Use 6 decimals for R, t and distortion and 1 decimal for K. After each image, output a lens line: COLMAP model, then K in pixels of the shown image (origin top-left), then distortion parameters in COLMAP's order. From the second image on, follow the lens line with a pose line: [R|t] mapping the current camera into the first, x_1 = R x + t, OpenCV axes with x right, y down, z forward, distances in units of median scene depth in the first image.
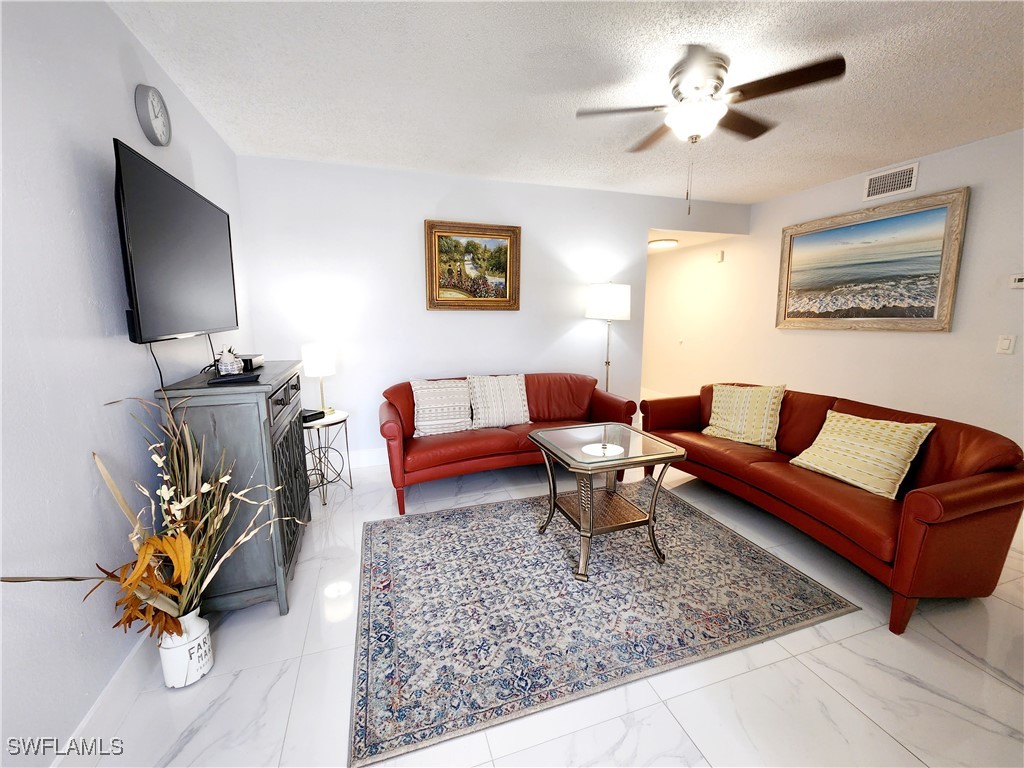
lens RADIAL K [[417.8, 0, 512.0], [0, 417.8, 384.0], [0, 0, 1]] dist [0.000455, 0.000050]
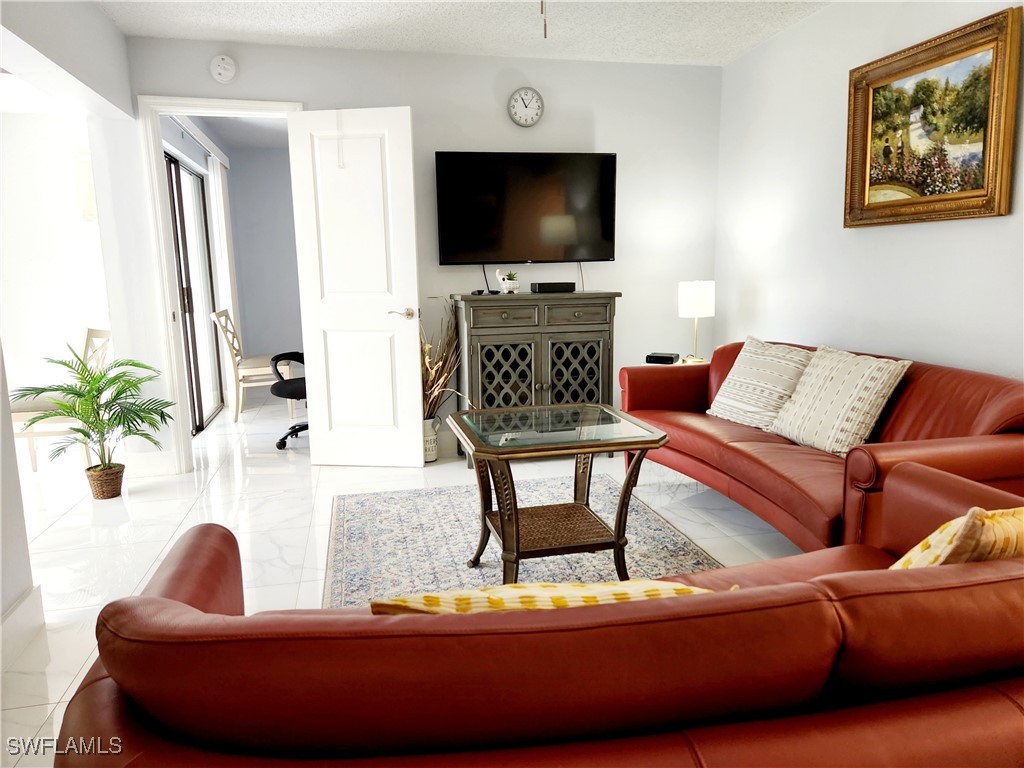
lens RADIAL K [[681.8, 0, 500.4], [0, 681.8, 380.4], [0, 0, 1]] dist [0.095614, -0.083610]
pose [[-0.105326, 0.162763, -0.981027, 0.814380], [-0.151276, 0.972411, 0.177575, -0.070578], [0.982864, 0.167109, -0.077798, 0.633850]]
